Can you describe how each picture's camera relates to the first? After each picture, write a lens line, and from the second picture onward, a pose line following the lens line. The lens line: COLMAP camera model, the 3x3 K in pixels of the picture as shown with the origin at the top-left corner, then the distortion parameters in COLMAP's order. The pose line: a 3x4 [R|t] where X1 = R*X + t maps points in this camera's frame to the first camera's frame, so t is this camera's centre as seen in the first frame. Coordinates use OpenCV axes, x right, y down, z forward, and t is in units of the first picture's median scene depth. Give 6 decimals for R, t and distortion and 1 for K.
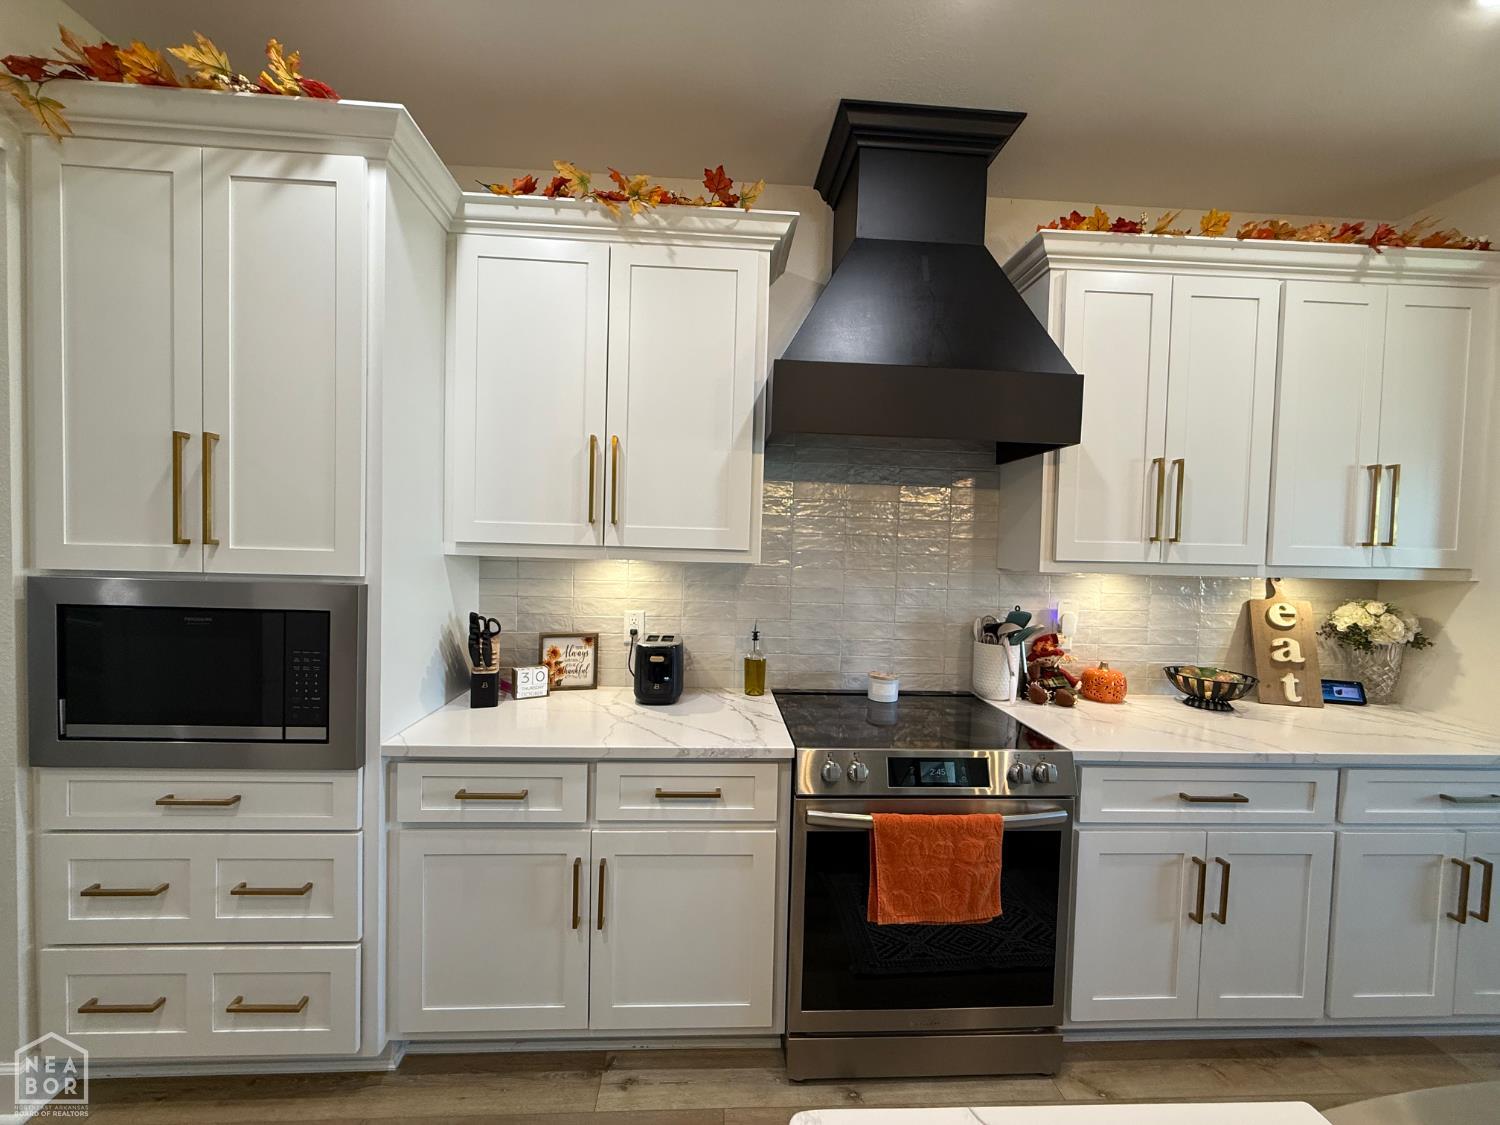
lens RADIAL K [[593.4, 0, 747.6], [0, 593.4, 554.9], [0, 0, 1]] dist [0.000554, 0.000095]
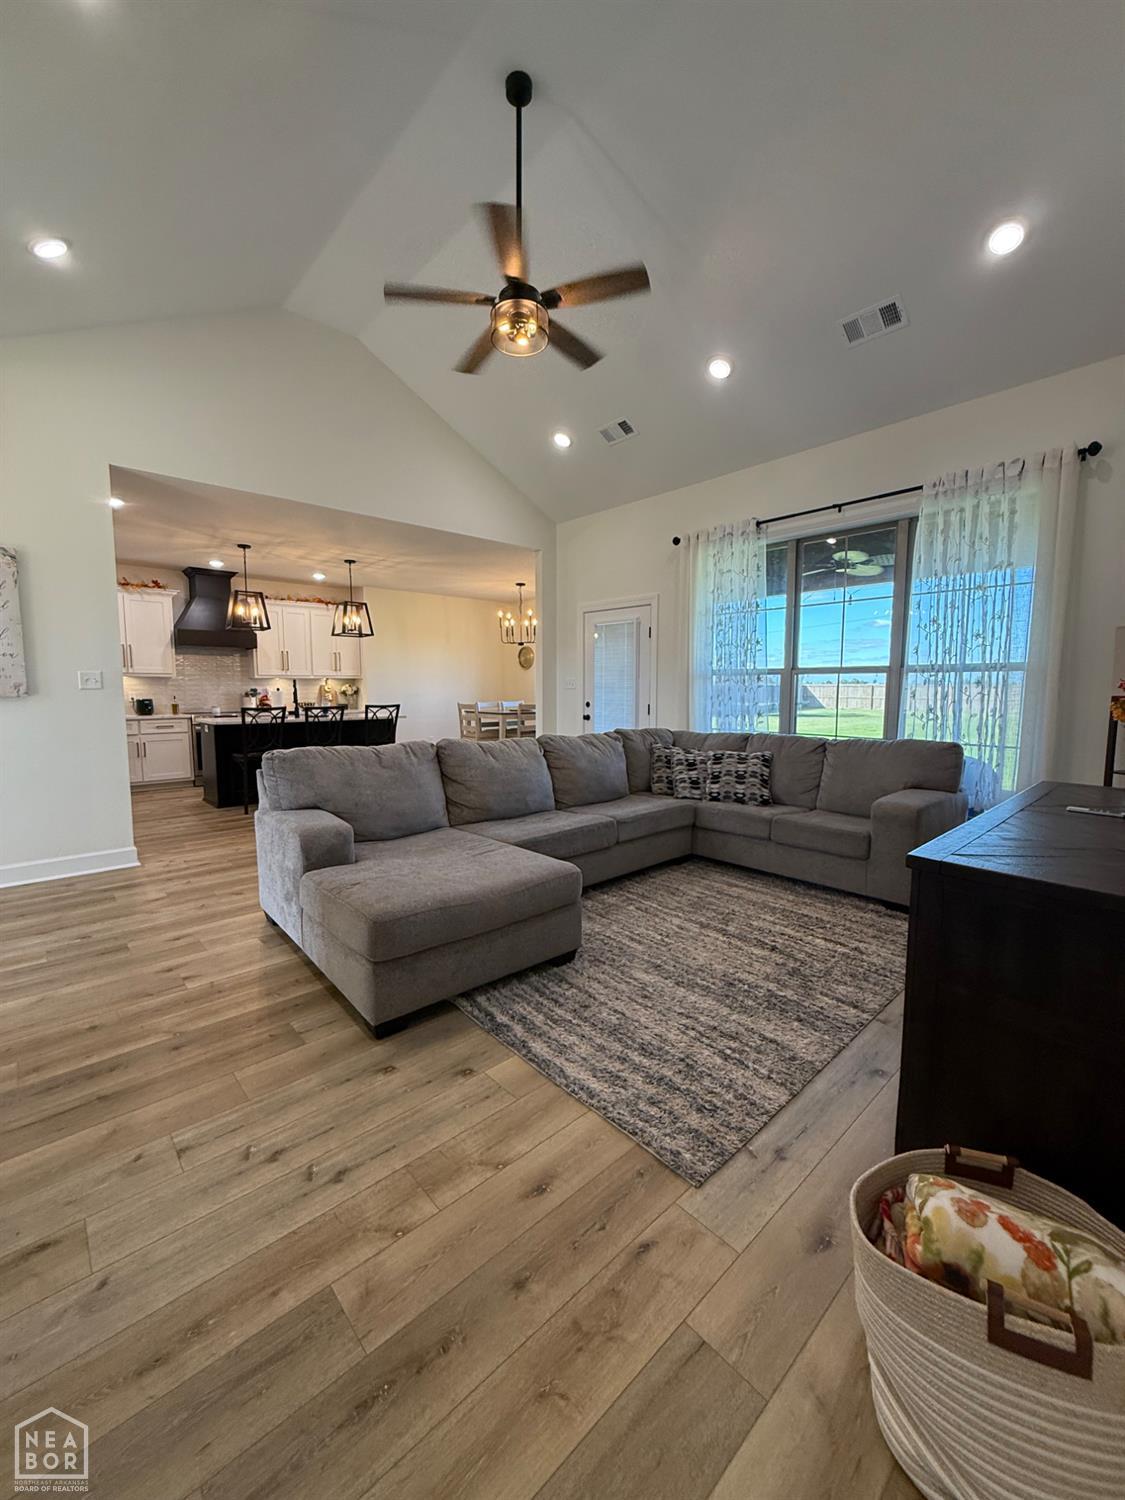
lens RADIAL K [[593.4, 0, 553.7], [0, 593.4, 741.4], [0, 0, 1]] dist [0.000554, 0.000095]
pose [[0.782463, -0.087688, 0.616492, -0.458235], [0.042547, 0.995250, 0.087559, 0.195170], [-0.621241, -0.042282, 0.782478, -3.478573]]
